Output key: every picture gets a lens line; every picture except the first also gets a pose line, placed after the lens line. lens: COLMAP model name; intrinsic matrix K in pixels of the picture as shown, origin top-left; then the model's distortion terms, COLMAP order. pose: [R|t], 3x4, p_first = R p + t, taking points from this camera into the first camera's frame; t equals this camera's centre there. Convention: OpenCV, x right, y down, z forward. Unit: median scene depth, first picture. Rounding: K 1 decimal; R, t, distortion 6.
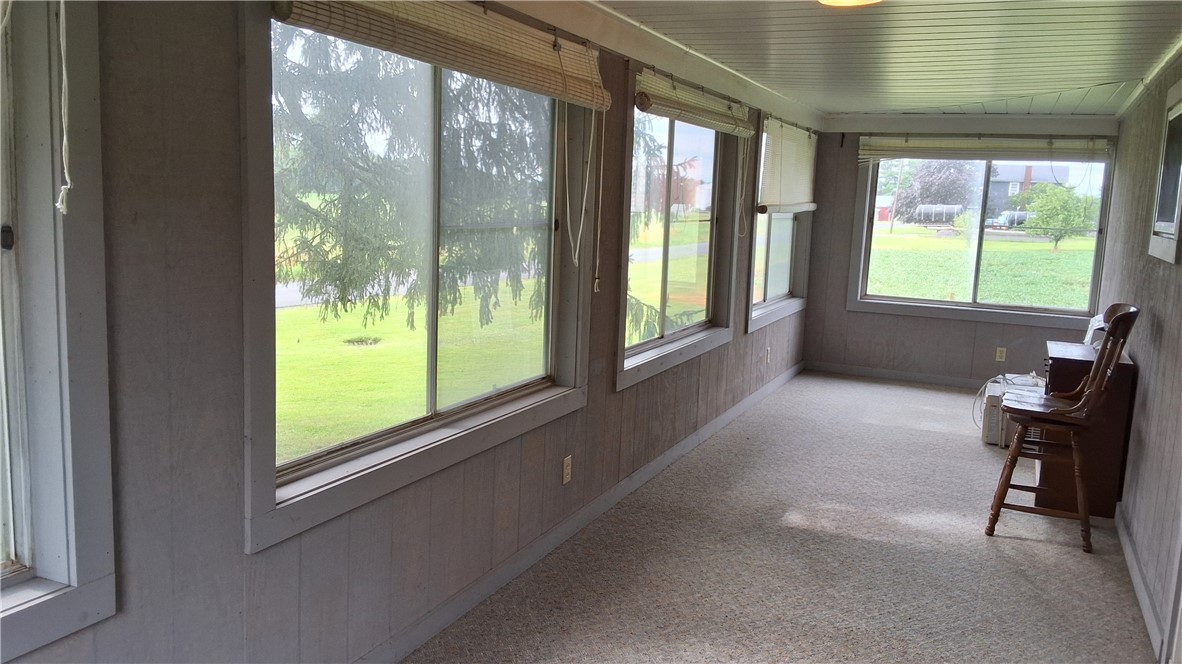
lens RADIAL K [[948.9, 0, 608.8], [0, 948.9, 337.8], [0, 0, 1]] dist [0.145458, -0.204876]
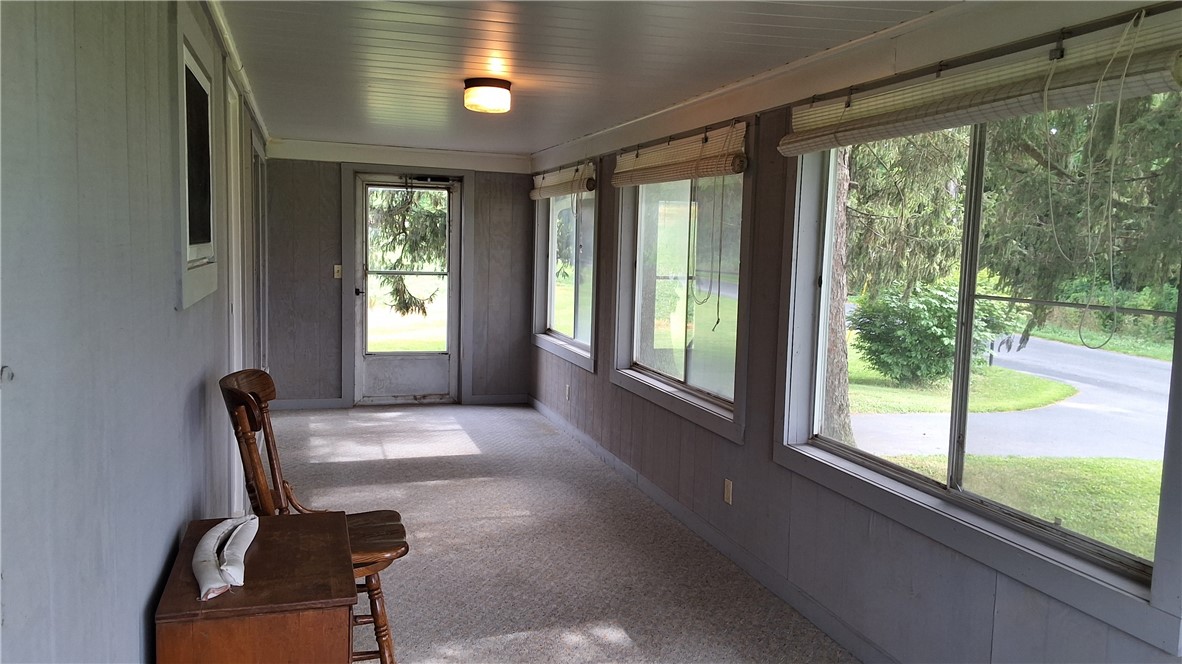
lens RADIAL K [[948.9, 0, 608.8], [0, 948.9, 337.8], [0, 0, 1]] dist [0.145458, -0.204876]
pose [[-0.753180, -0.011495, -0.657714, 0.778083], [-0.172623, 0.968261, 0.180756, -0.211016], [0.634761, 0.249678, -0.731259, 1.626024]]
